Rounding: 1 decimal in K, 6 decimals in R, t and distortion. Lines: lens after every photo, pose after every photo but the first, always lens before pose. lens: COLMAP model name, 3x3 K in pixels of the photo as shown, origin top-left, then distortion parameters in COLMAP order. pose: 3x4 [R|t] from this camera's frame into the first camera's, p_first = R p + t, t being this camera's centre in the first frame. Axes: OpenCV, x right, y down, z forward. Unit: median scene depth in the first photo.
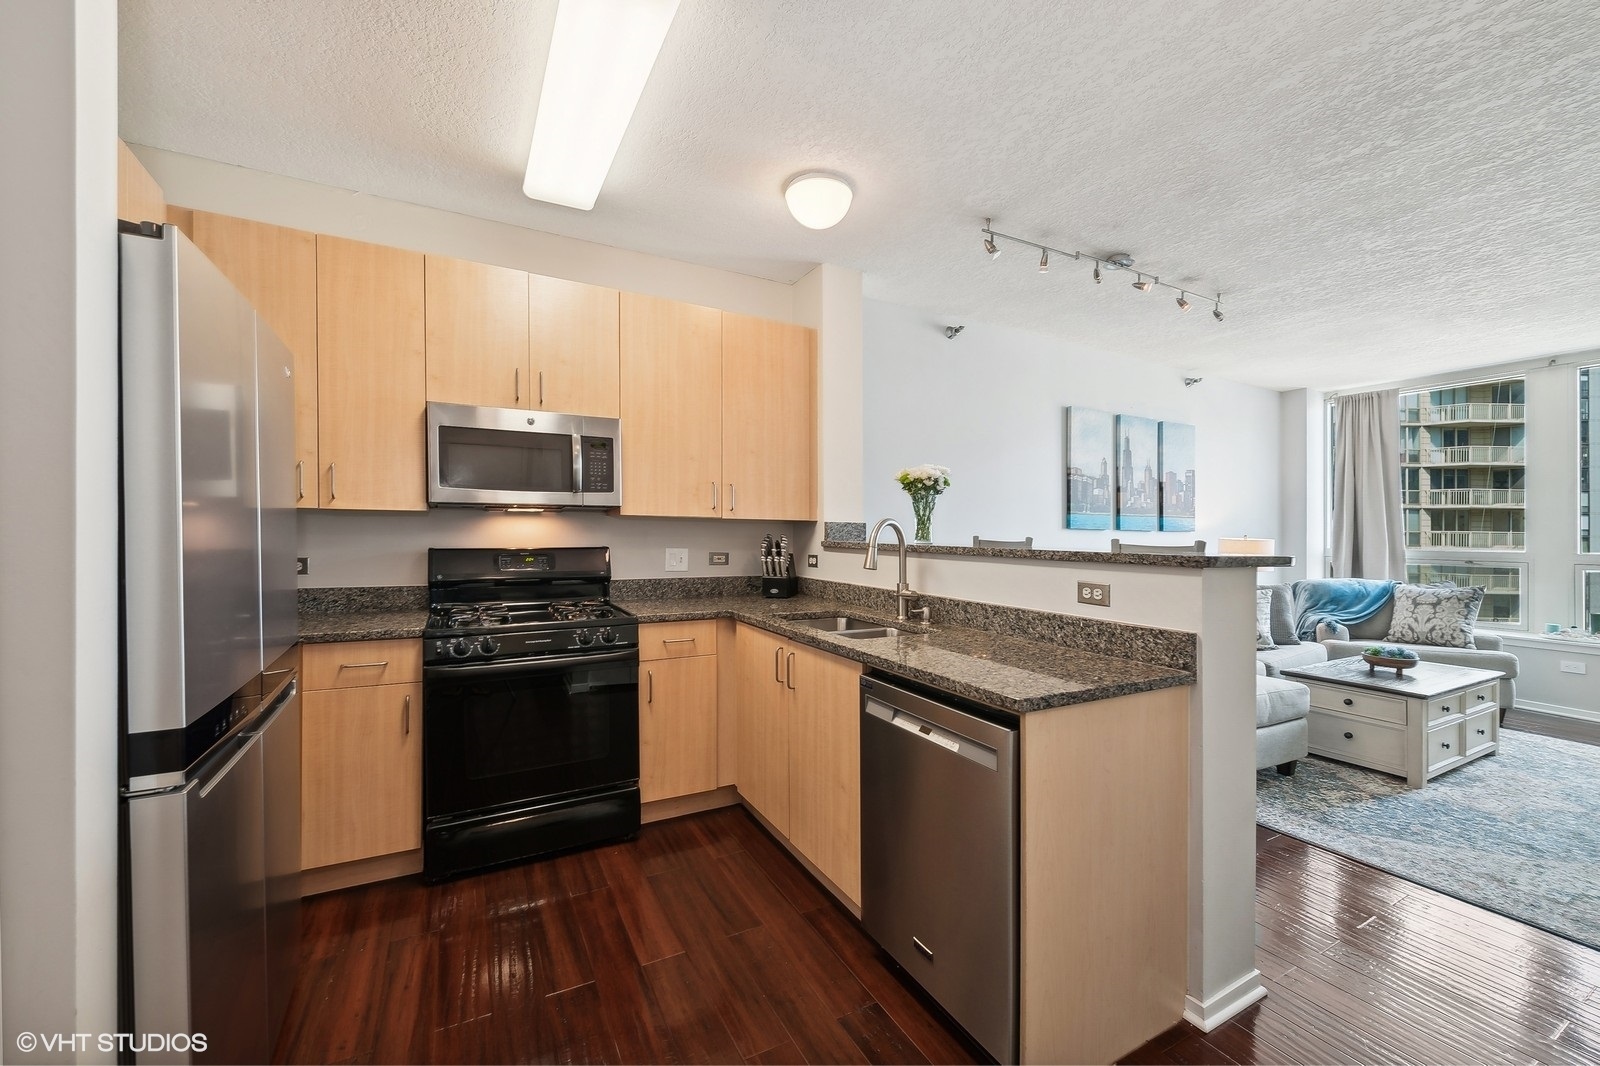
lens RADIAL K [[645.7, 0, 799.7], [0, 645.7, 523.6], [0, 0, 1]] dist [-0.003609, -0.001042]
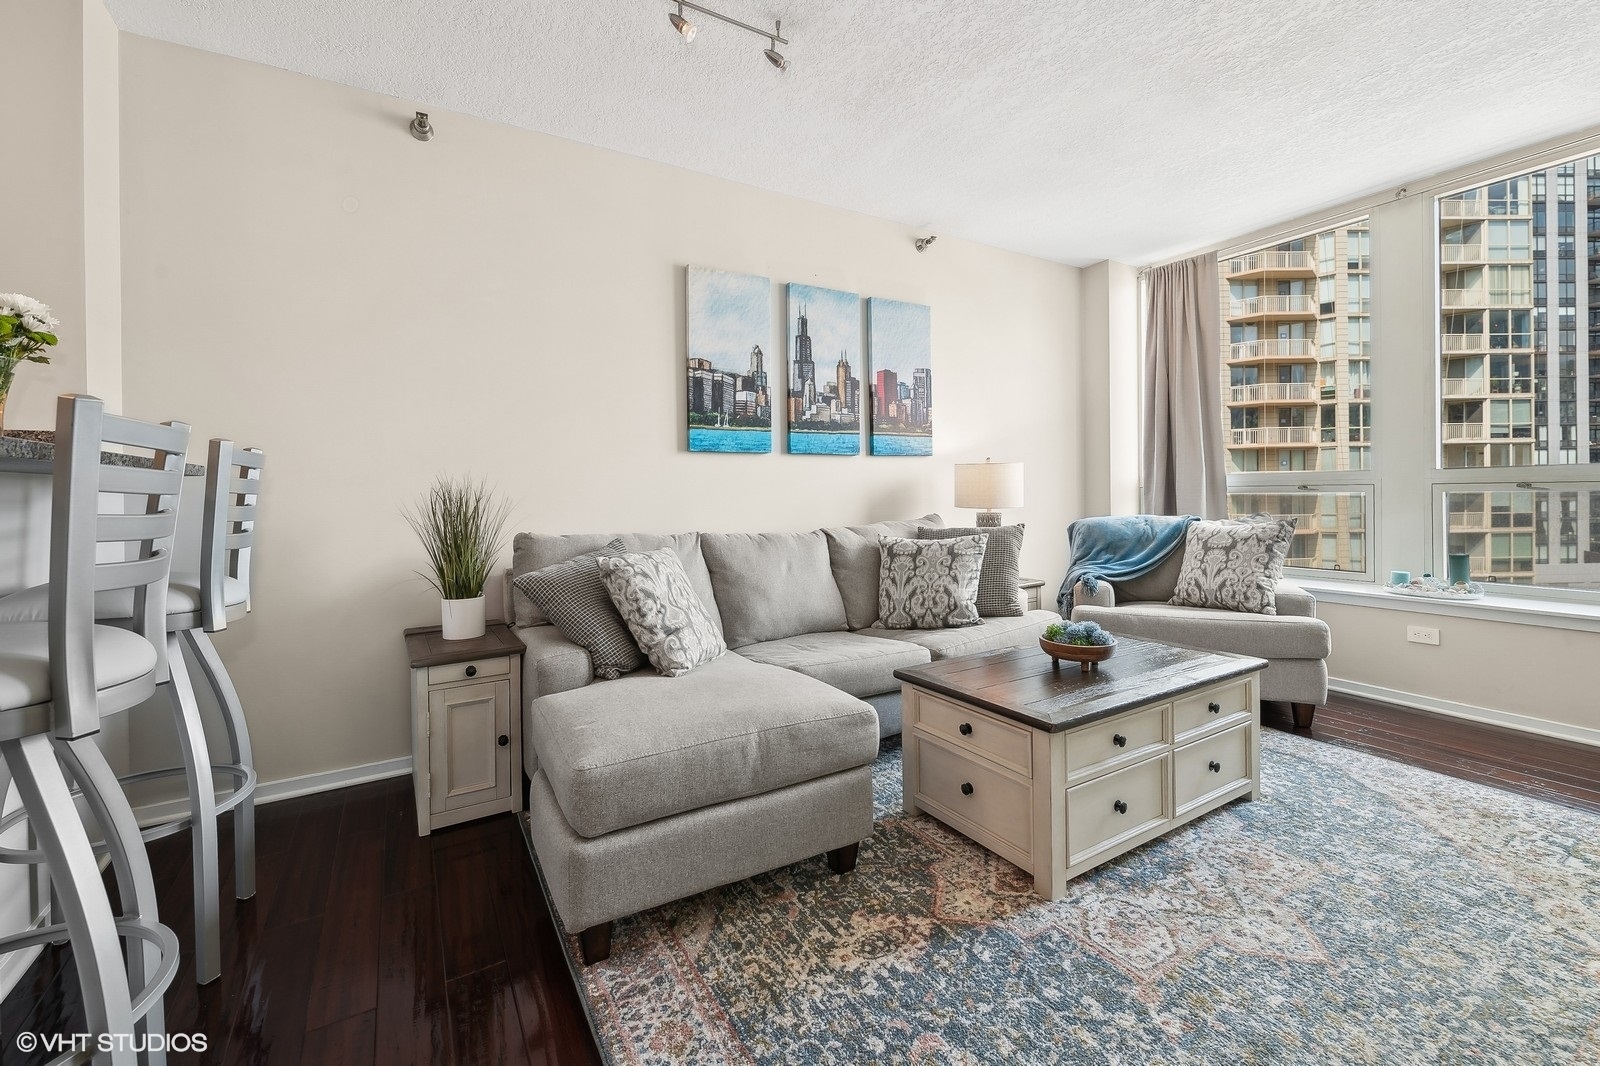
lens RADIAL K [[665.9, 0, 799.3], [0, 665.9, 494.4], [0, 0, 1]] dist [0.003662, -0.004579]
pose [[0.998814, -0.028657, 0.039366, 0.514719], [0.027923, 0.999428, 0.019062, 0.043240], [-0.039890, -0.017940, 0.999043, 0.321060]]
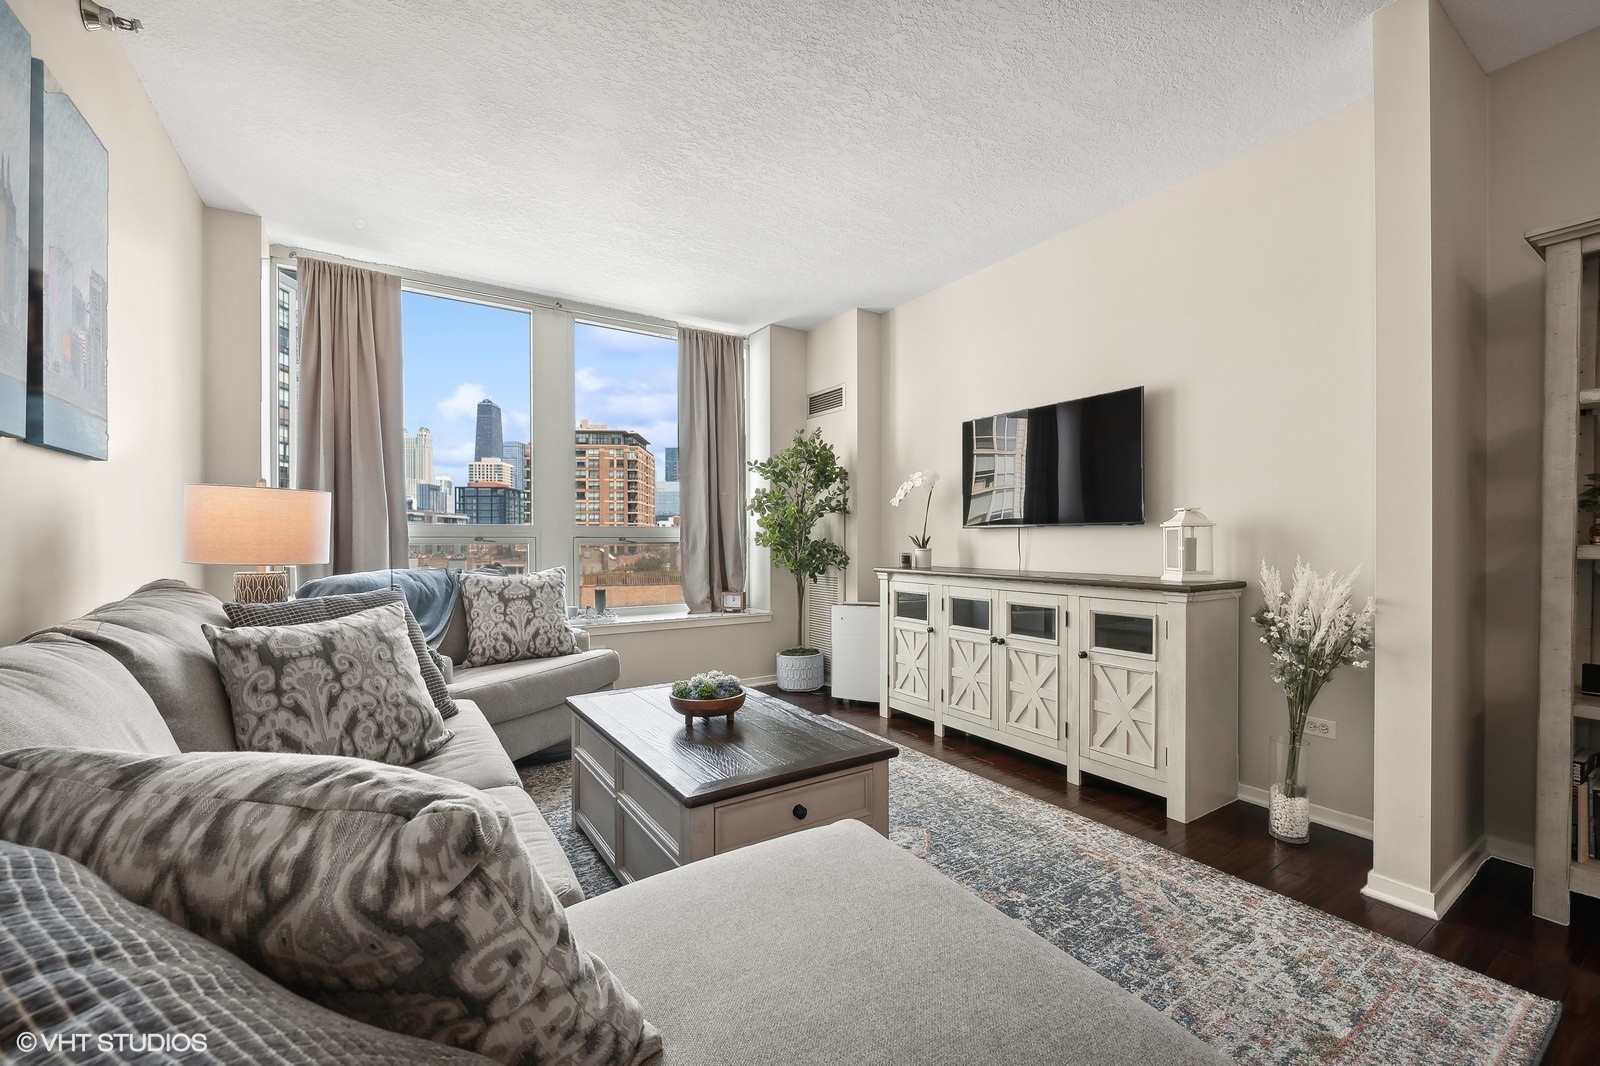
lens RADIAL K [[651.2, 0, 805.9], [0, 651.2, 539.0], [0, 0, 1]] dist [0.001102, -0.003574]
pose [[-0.087626, -0.012560, 0.996074, 0.279154], [-0.014892, 0.999825, 0.011297, 0.051748], [-0.996042, -0.013844, -0.087798, 0.774548]]
